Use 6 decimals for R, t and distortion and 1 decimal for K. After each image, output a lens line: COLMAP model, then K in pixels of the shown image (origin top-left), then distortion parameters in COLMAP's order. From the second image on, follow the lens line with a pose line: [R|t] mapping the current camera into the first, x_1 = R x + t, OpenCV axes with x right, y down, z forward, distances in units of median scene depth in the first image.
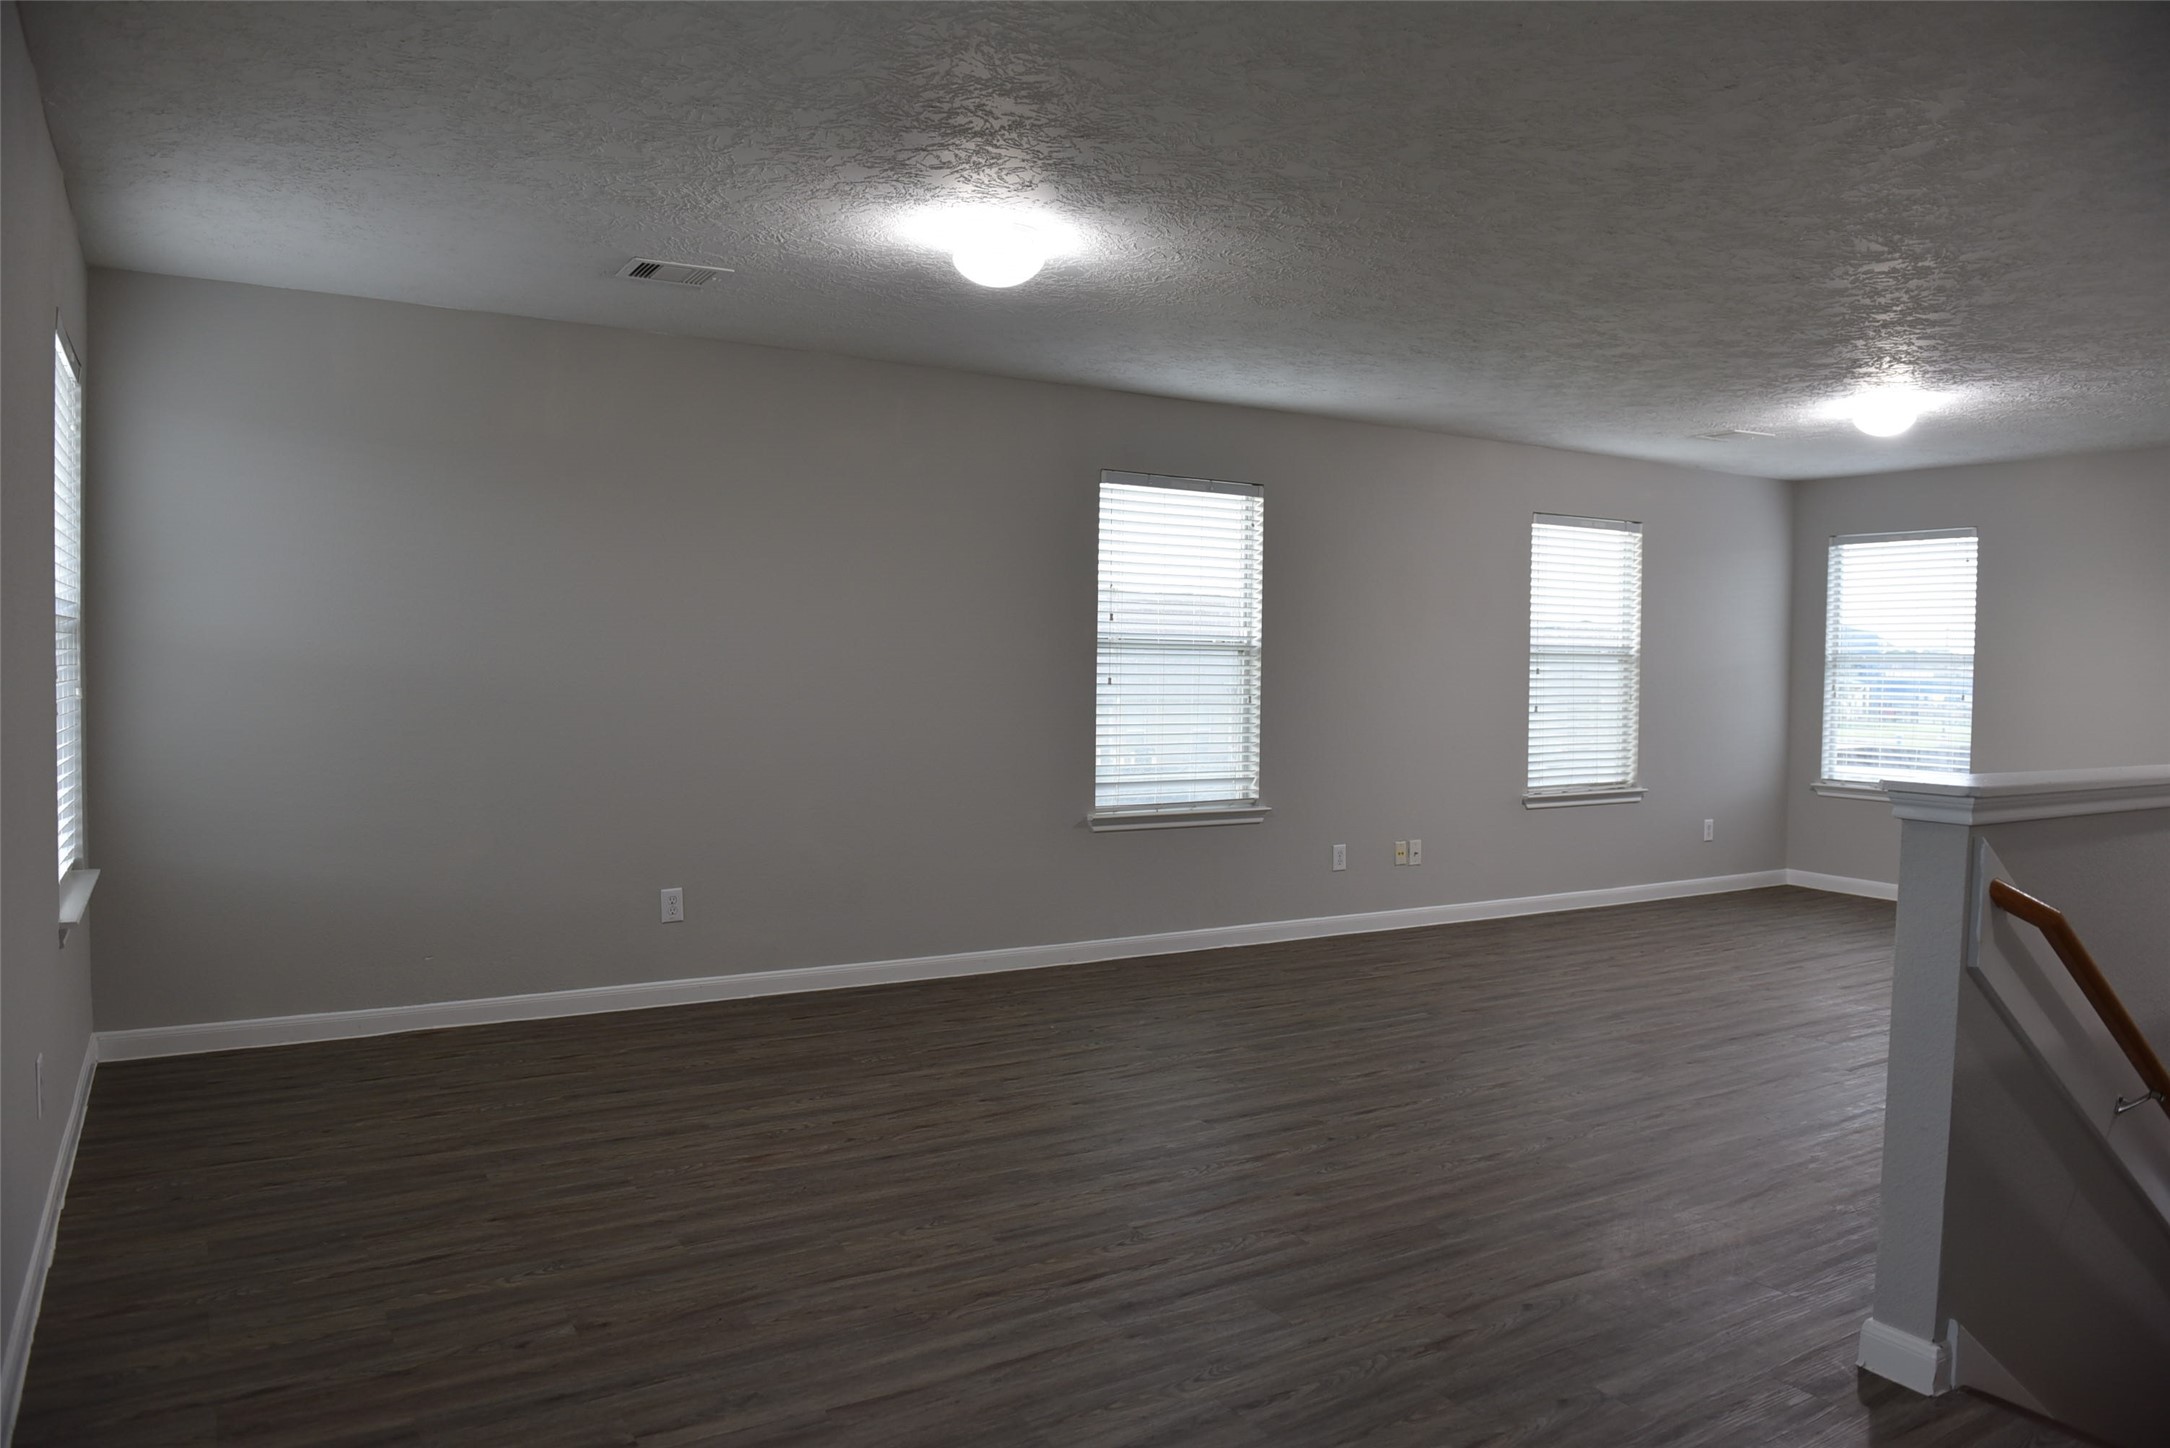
lens RADIAL K [[1479.1, 0, 1079.5], [0, 1479.1, 726.7], [0, 0, 1]] dist [-0.059045, -0.003864]
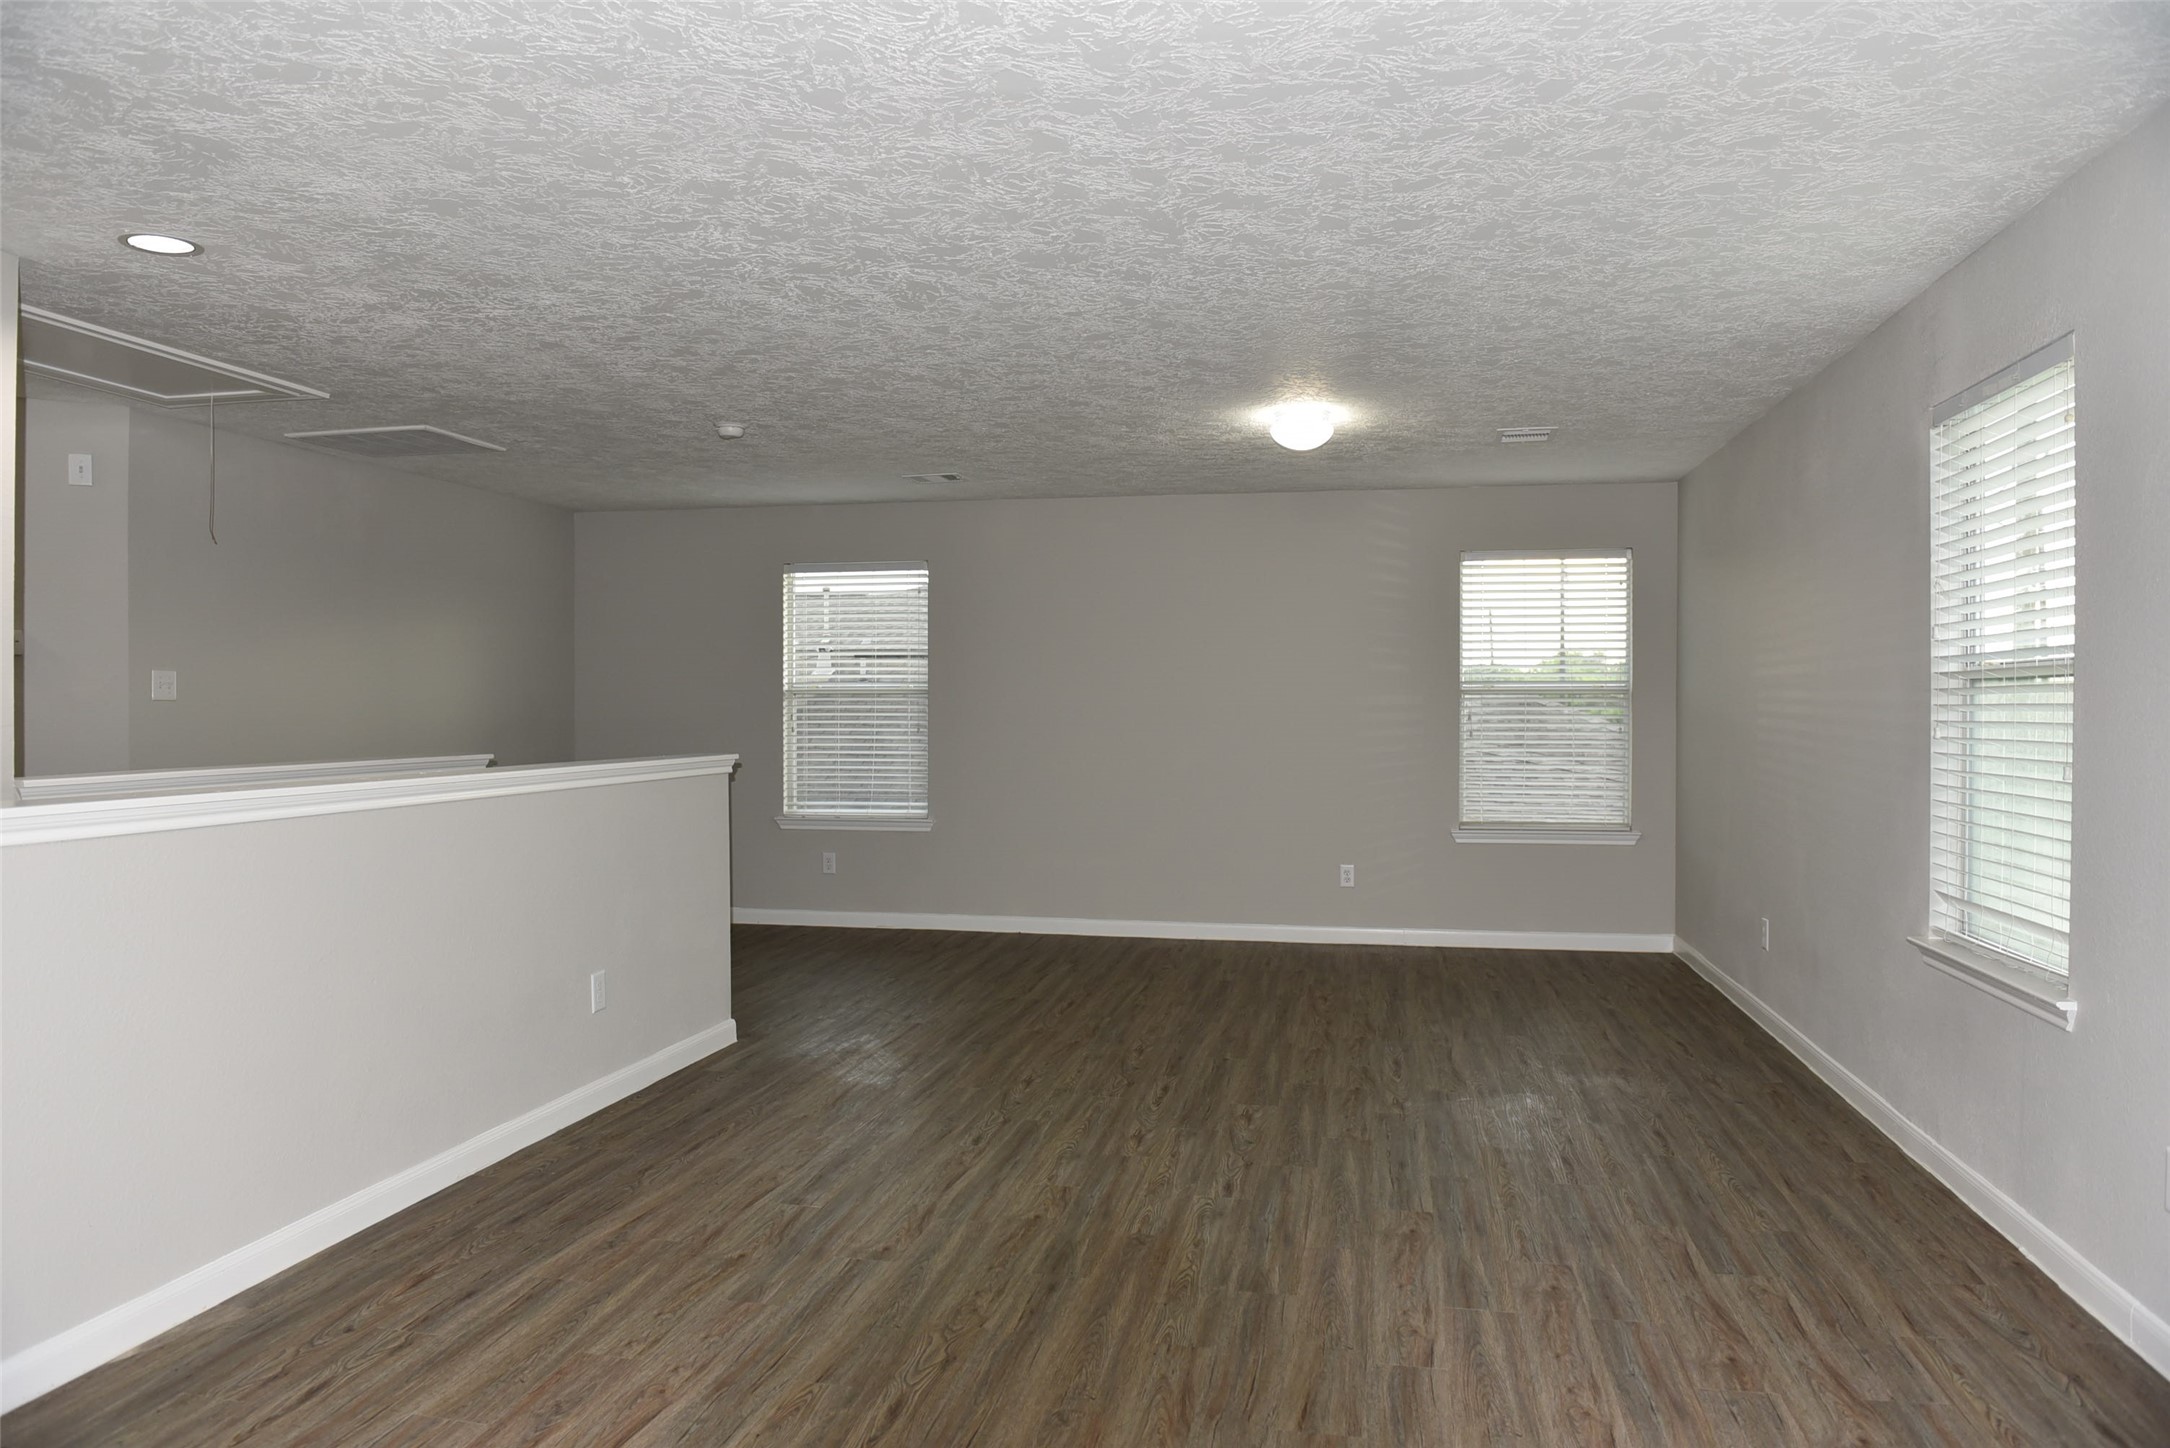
lens RADIAL K [[1479.1, 0, 1081.6], [0, 1479.1, 717.7], [0, 0, 1]] dist [-0.059045, -0.003864]
pose [[-0.676782, -0.005326, -0.736164, 0.963816], [-0.042698, 0.998574, 0.032029, -0.056037], [0.734944, 0.053109, -0.676045, 1.513409]]
